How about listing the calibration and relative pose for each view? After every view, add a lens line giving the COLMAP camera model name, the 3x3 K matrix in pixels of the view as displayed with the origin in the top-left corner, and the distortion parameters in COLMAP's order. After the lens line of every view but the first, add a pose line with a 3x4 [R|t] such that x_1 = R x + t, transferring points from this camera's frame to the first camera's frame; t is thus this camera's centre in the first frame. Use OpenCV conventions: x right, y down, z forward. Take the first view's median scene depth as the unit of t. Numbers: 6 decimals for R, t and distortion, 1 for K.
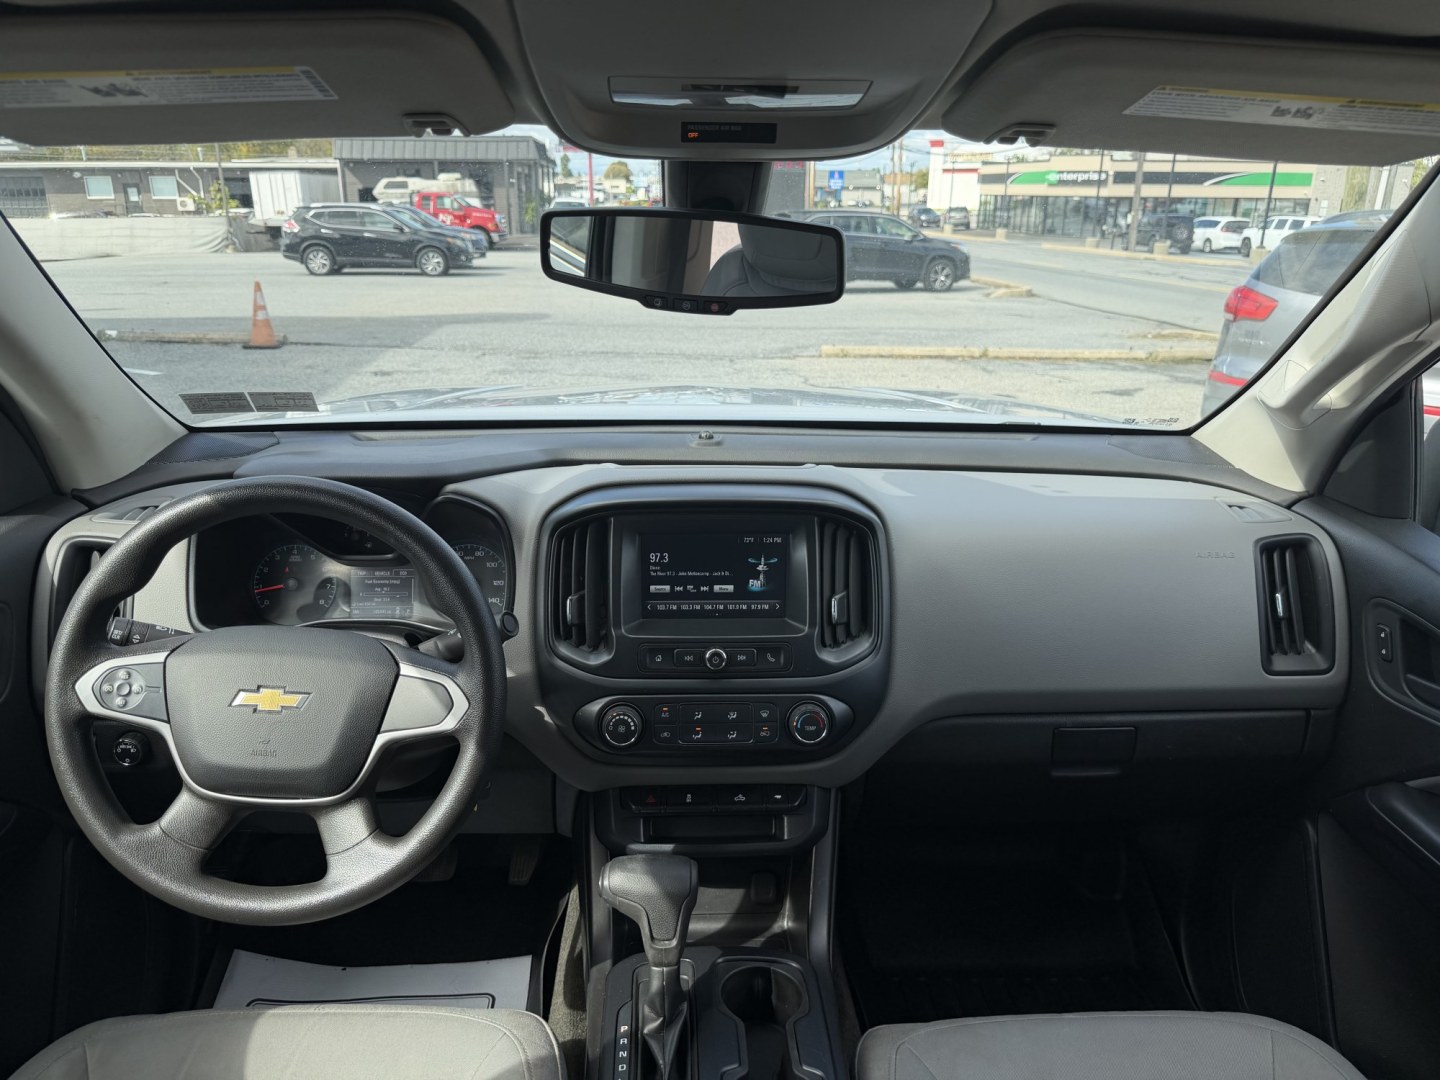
lens RADIAL K [[590.1, 0, 716.8], [0, 590.1, 542.9], [0, 0, 1]] dist [0.026502, 0.000030]
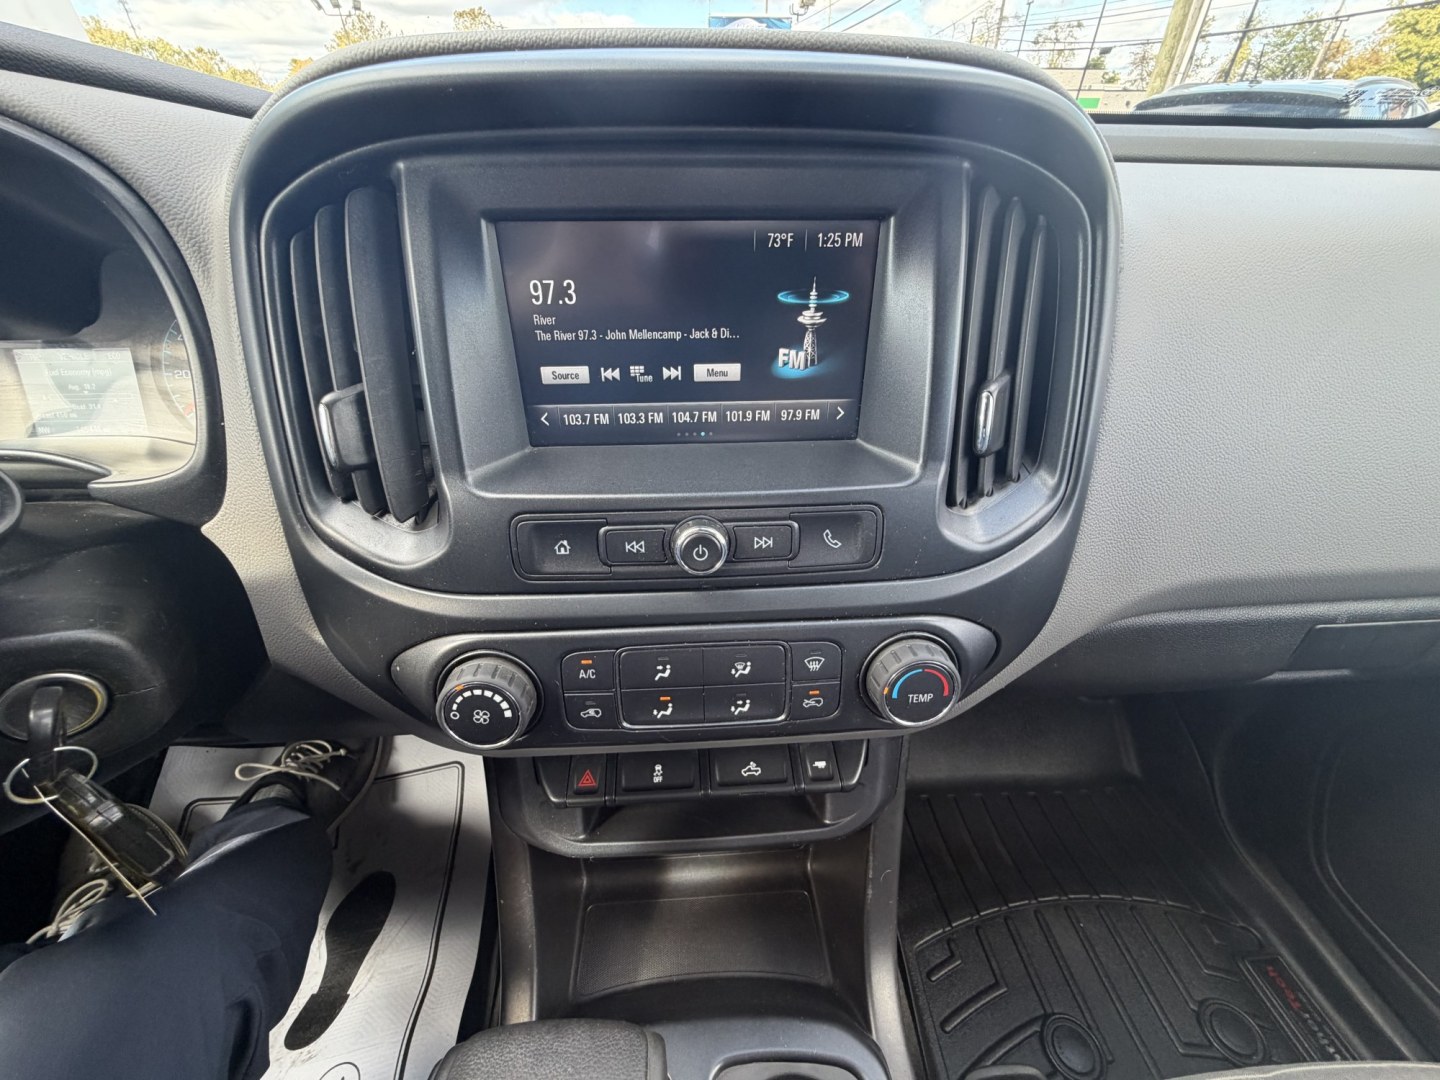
lens RADIAL K [[590.1, 0, 716.8], [0, 590.1, 542.9], [0, 0, 1]] dist [0.026502, 0.000030]
pose [[0.999712, -0.018574, 0.015218, 0.002793], [0.012339, 0.941047, 0.338051, 0.050108], [-0.020600, -0.337766, 0.941005, 0.568512]]
